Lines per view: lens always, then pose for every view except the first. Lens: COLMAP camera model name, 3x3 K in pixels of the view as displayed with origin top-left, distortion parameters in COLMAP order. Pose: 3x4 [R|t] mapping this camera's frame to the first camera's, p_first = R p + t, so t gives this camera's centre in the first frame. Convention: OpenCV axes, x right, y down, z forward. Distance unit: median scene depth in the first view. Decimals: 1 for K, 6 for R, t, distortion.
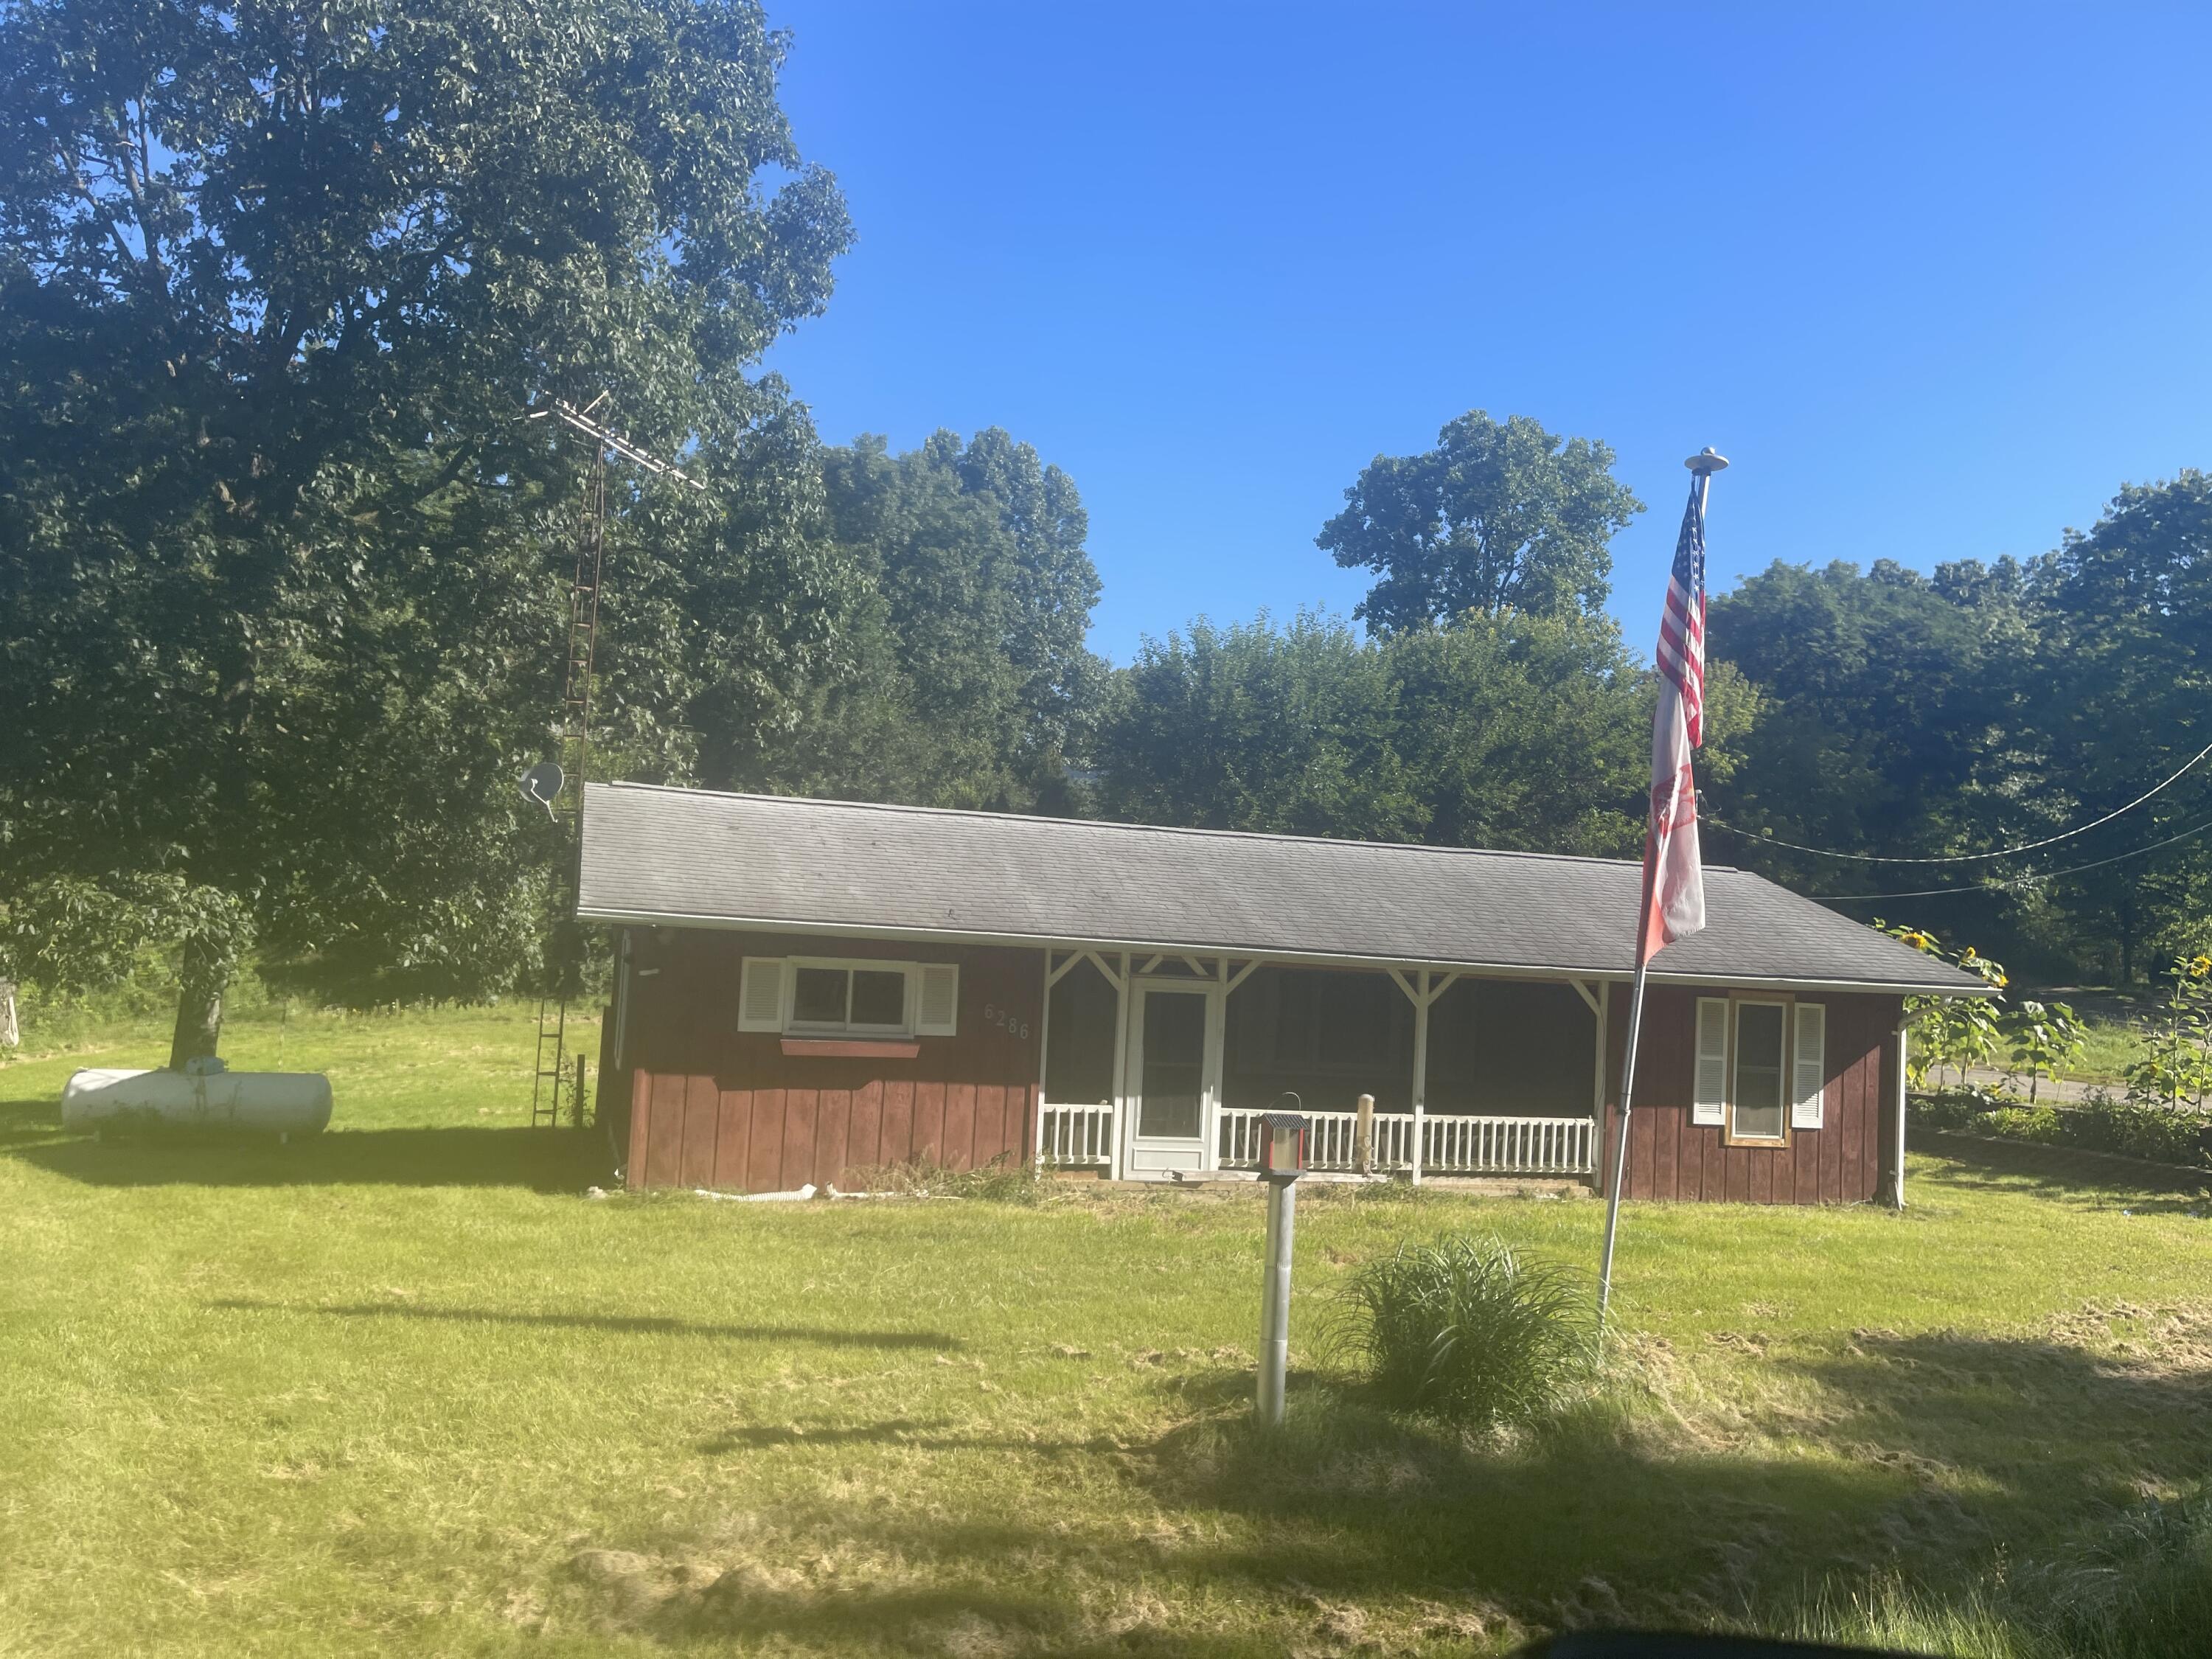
lens RADIAL K [[1584.6, 0, 1106.0], [0, 1584.6, 829.5], [0, 0, 1]] dist [-0.027203, -0.002233]
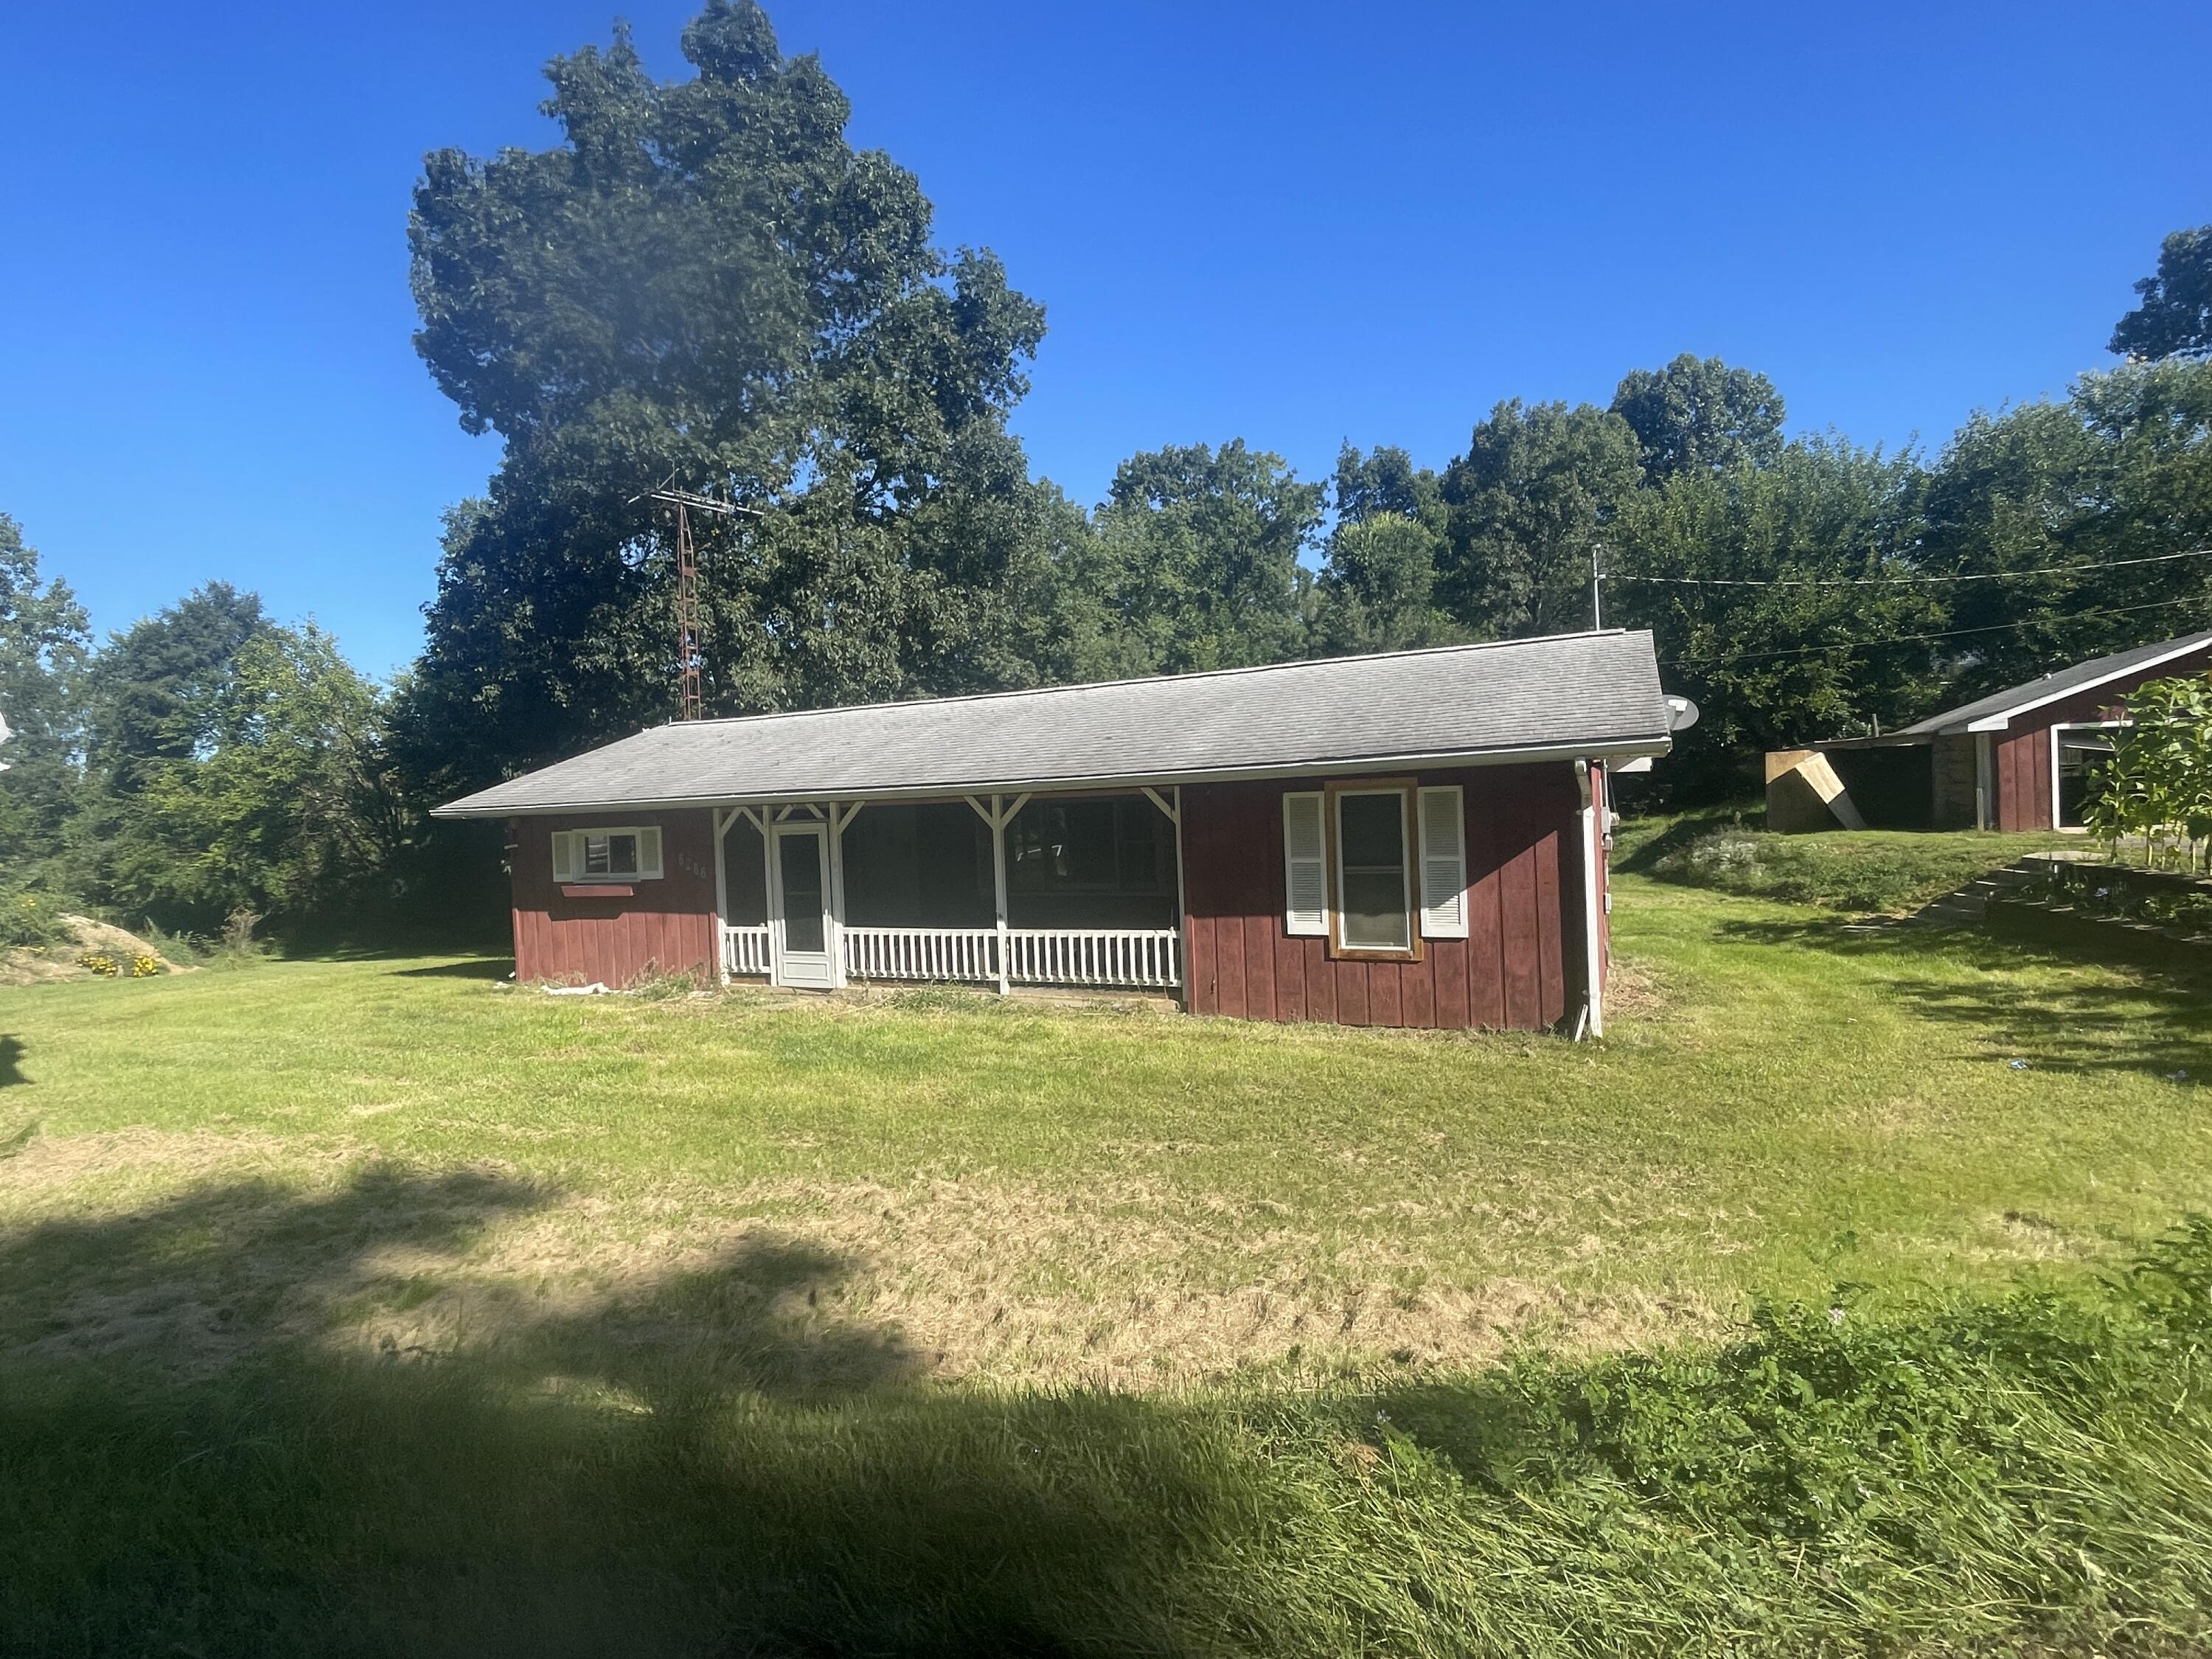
lens RADIAL K [[1134.1, 0, 1101.5], [0, 1134.1, 844.0], [0, 0, 1]] dist [-0.006874, 0.001303]
pose [[0.756019, -0.072107, -0.650565, 0.735415], [0.125599, 0.991425, 0.036071, 0.102161], [0.642386, -0.108981, 0.758593, 0.461248]]
